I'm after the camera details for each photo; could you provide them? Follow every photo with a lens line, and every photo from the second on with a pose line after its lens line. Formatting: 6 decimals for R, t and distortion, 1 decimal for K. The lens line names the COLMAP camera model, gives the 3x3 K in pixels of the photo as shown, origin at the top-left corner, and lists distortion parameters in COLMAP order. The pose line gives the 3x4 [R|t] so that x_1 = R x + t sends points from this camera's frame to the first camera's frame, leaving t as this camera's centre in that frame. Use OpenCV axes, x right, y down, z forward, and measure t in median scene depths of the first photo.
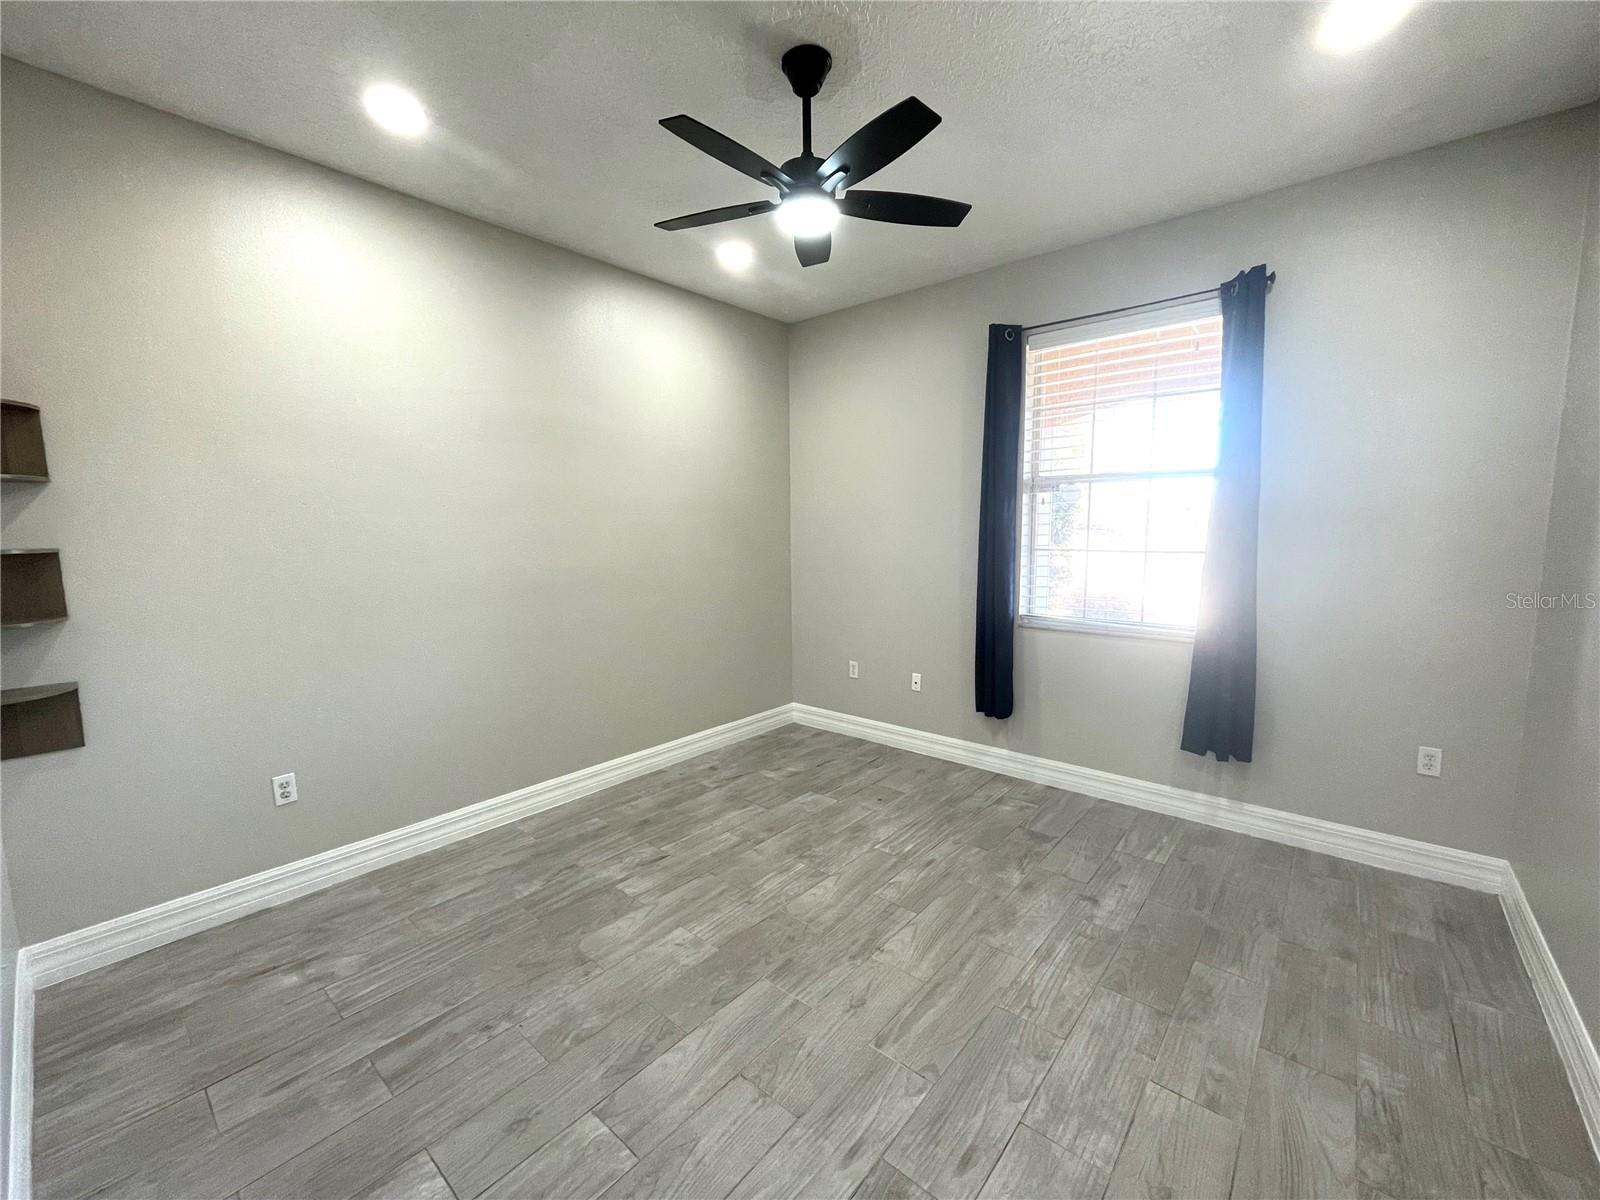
lens RADIAL K [[649.2, 0, 800.4], [0, 649.2, 597.1], [0, 0, 1]] dist [-0.003045, 0.000057]
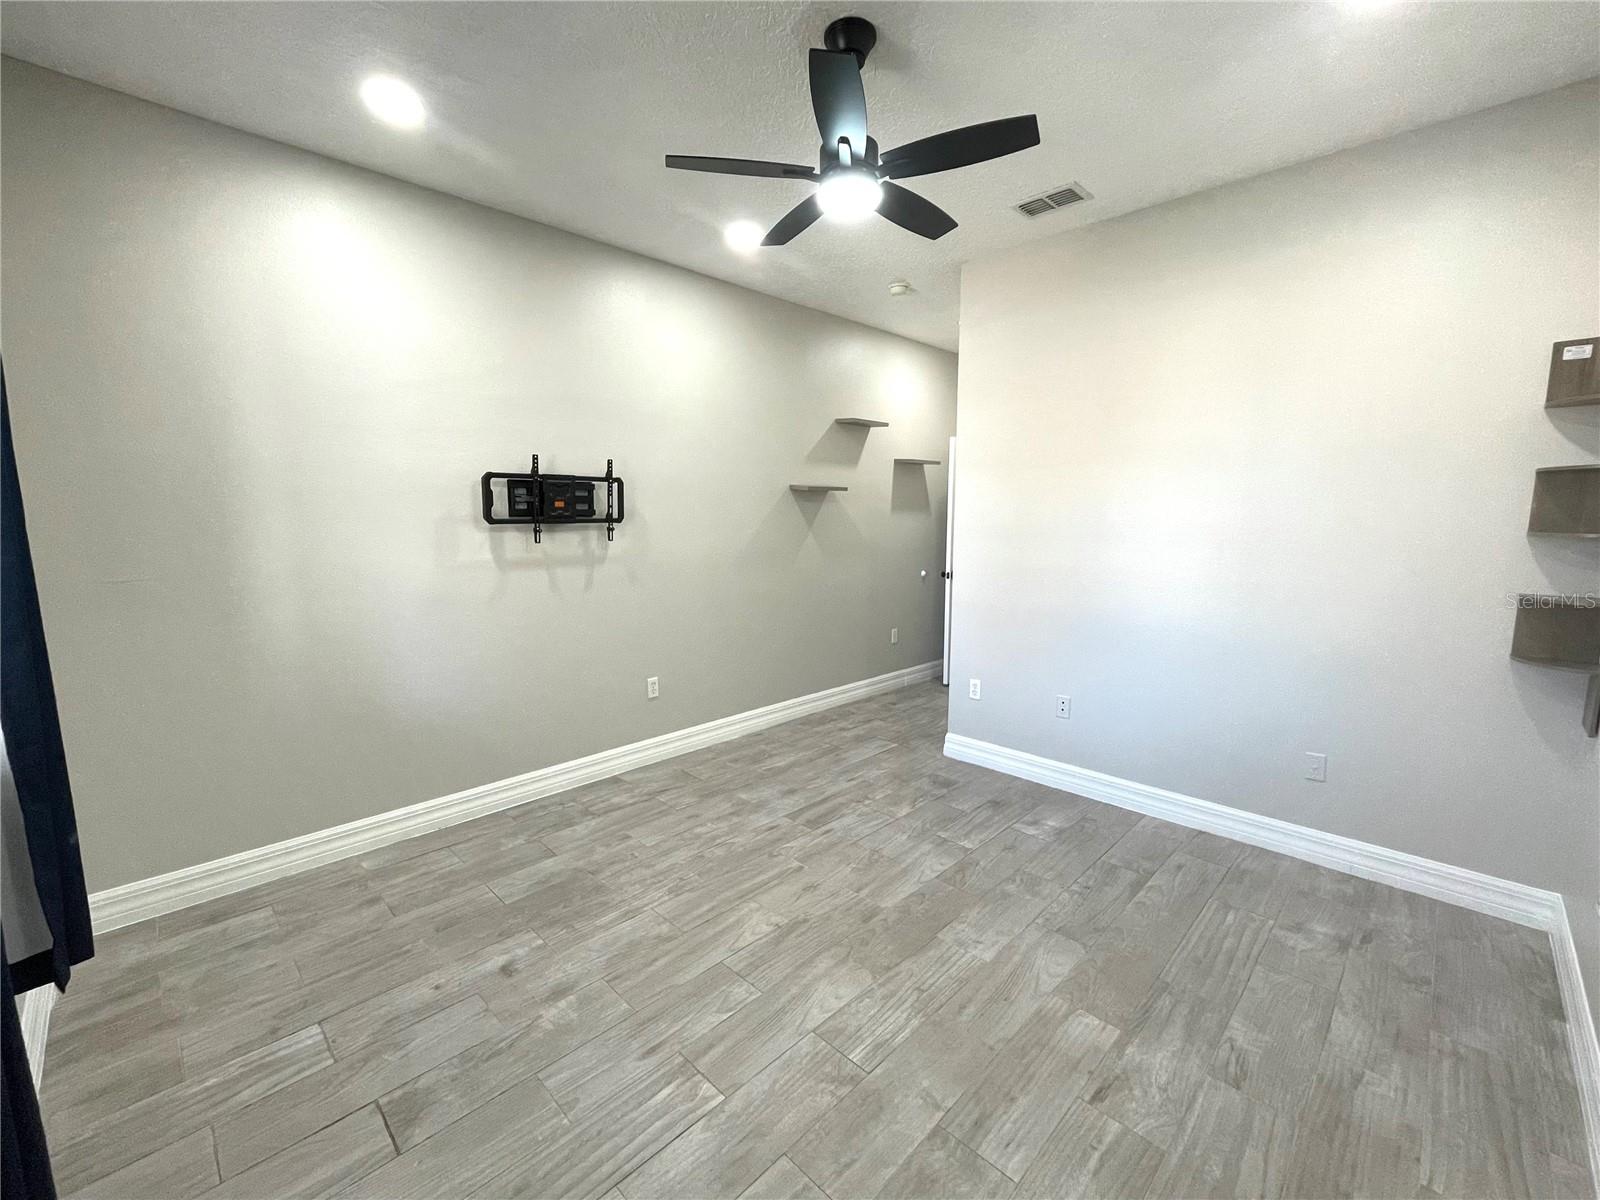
lens RADIAL K [[649.2, 0, 800.5], [0, 649.2, 602.5], [0, 0, 1]] dist [-0.003045, 0.000057]
pose [[-0.997102, -0.002017, 0.076054, 0.008461], [0.016400, 0.970448, 0.240751, -0.200106], [-0.074292, 0.241300, -0.967603, 1.776852]]
